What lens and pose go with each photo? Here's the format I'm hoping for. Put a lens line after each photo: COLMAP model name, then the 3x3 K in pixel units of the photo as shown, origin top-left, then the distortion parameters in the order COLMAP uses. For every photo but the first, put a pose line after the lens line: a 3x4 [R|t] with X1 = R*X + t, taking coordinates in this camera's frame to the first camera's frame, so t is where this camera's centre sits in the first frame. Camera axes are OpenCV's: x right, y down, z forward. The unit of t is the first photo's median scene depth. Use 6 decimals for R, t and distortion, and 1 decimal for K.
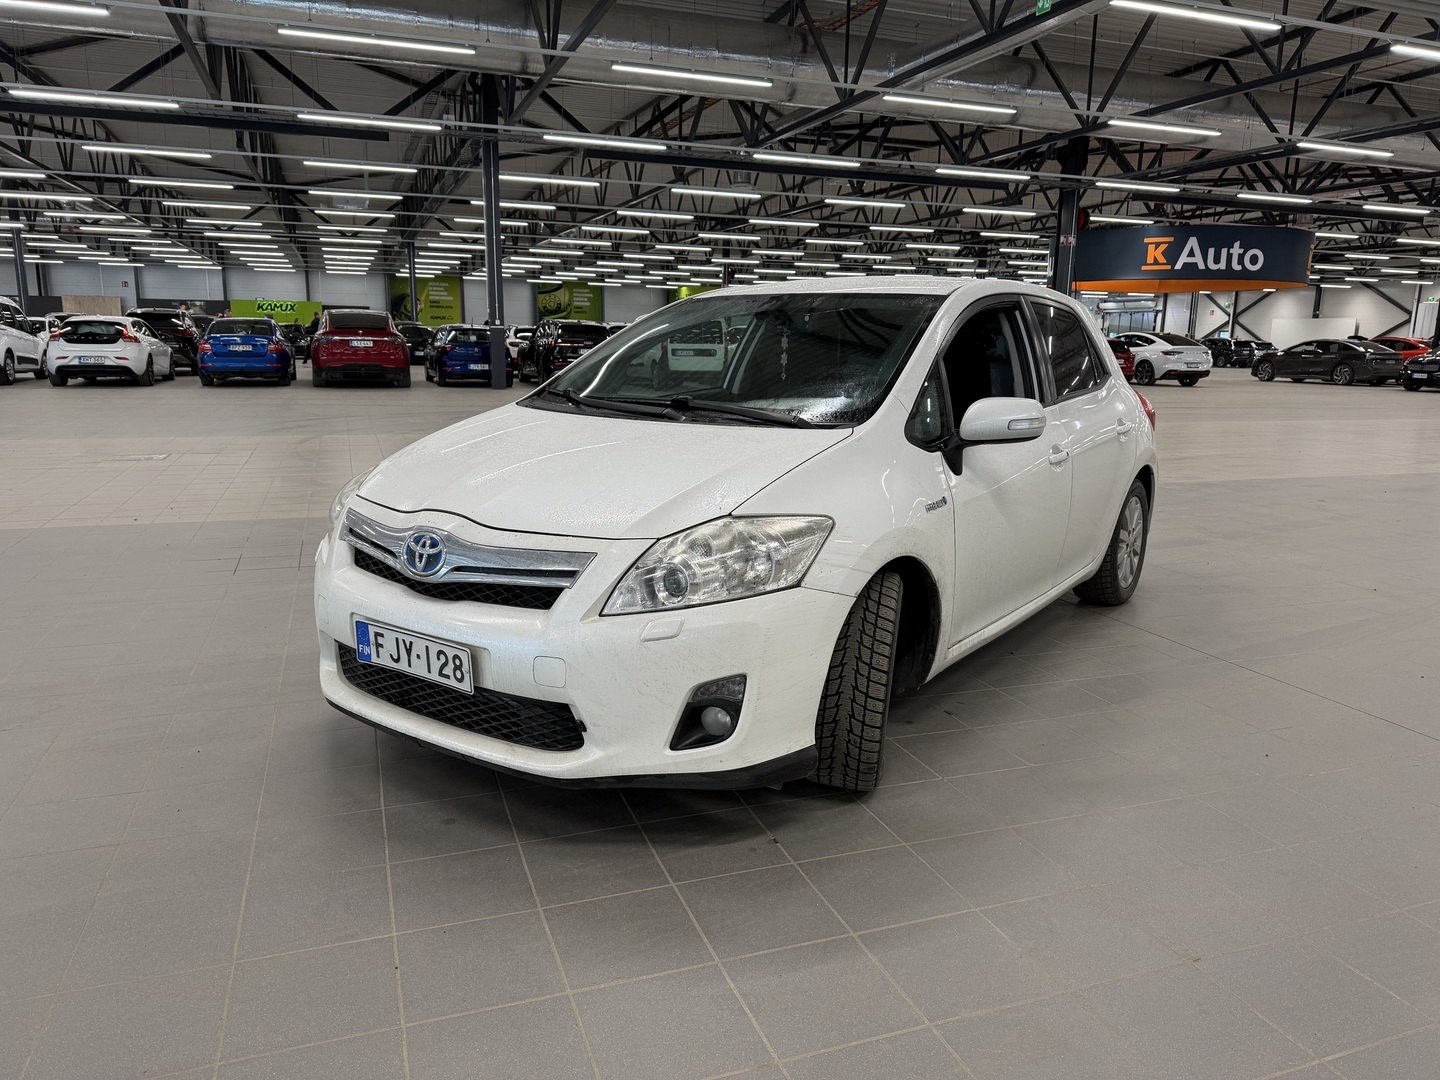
lens RADIAL K [[1021.8, 0, 723.6], [0, 1021.8, 576.7], [0, 0, 1]] dist [-0.003610, -0.004442]
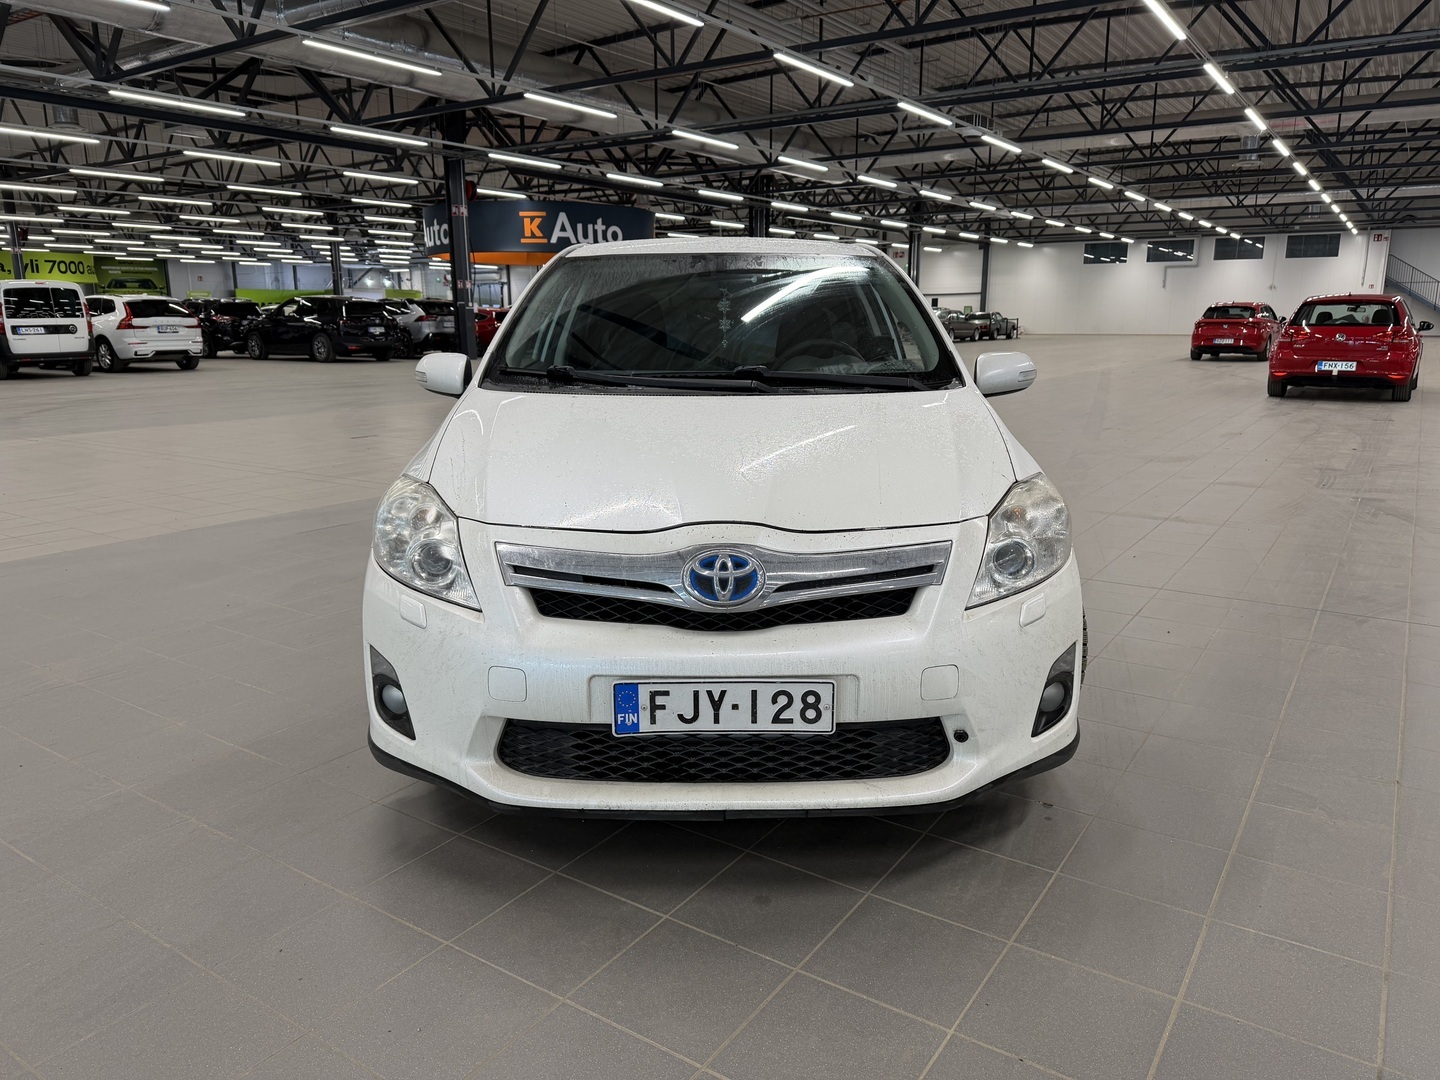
lens RADIAL K [[1022.7, 0, 723.9], [0, 1022.7, 558.3], [0, 0, 1]] dist [0.067402, -0.075372]
pose [[0.808778, -0.151379, 0.568298, -0.747513], [0.147816, 0.987609, 0.052706, -0.080218], [-0.569235, 0.041376, 0.821133, 0.347208]]
